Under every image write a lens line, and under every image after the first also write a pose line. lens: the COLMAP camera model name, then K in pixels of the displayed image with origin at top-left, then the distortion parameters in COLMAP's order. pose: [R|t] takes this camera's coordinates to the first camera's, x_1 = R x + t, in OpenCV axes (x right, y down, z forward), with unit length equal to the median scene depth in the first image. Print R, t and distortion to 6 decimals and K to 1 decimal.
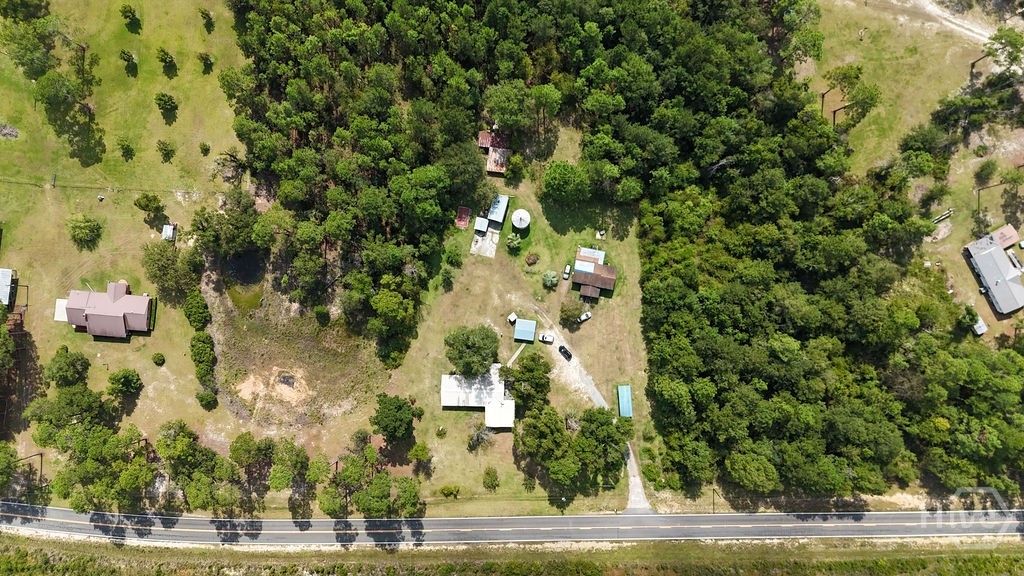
lens RADIAL K [[753.7, 0, 512.3], [0, 753.7, 285.2], [0, 0, 1]] dist [0.074307, -0.076470]
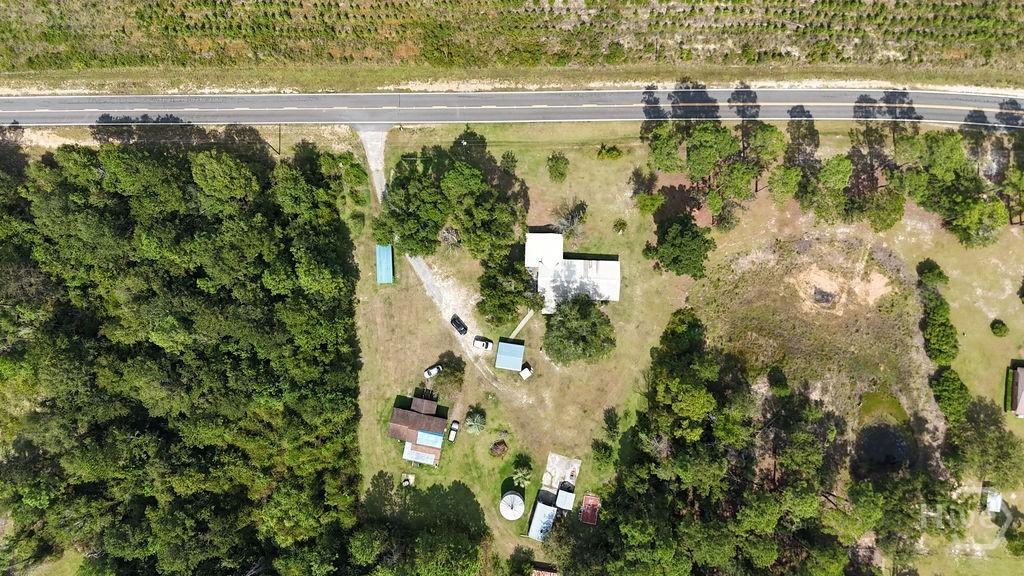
lens RADIAL K [[753.7, 0, 512.3], [0, 753.7, 285.2], [0, 0, 1]] dist [0.074307, -0.076470]
pose [[-0.998726, -0.015936, 0.047872, -0.021330], [0.020299, -0.995543, 0.092094, 0.061881], [0.046191, 0.092948, 0.994599, 0.228686]]
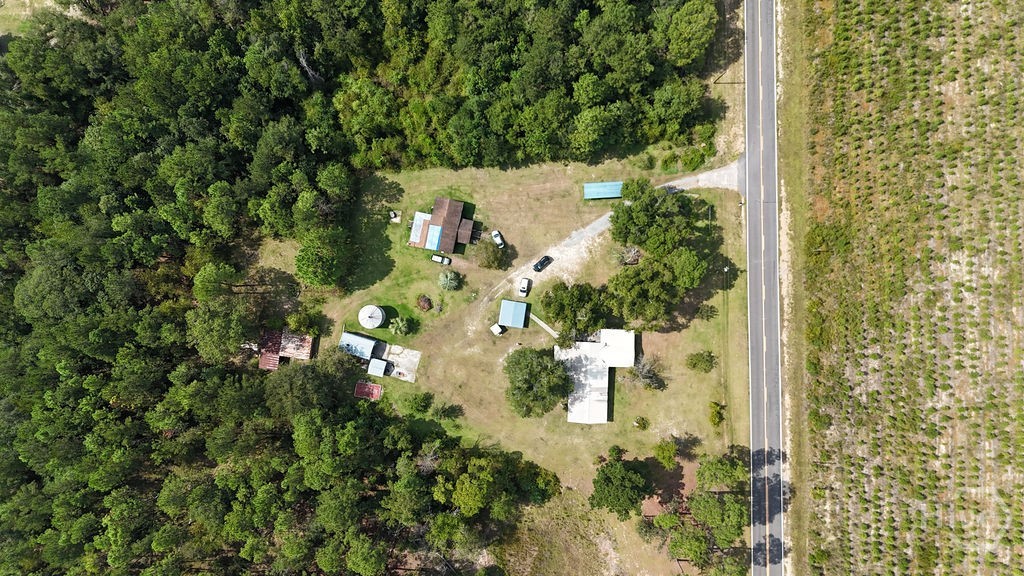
lens RADIAL K [[753.7, 0, 512.3], [0, 753.7, 285.2], [0, 0, 1]] dist [0.074307, -0.076470]
pose [[0.017774, -0.998622, 0.049373, 0.008310], [0.999842, 0.017752, -0.000894, 0.059903], [0.000017, 0.049381, 0.998780, 0.210282]]
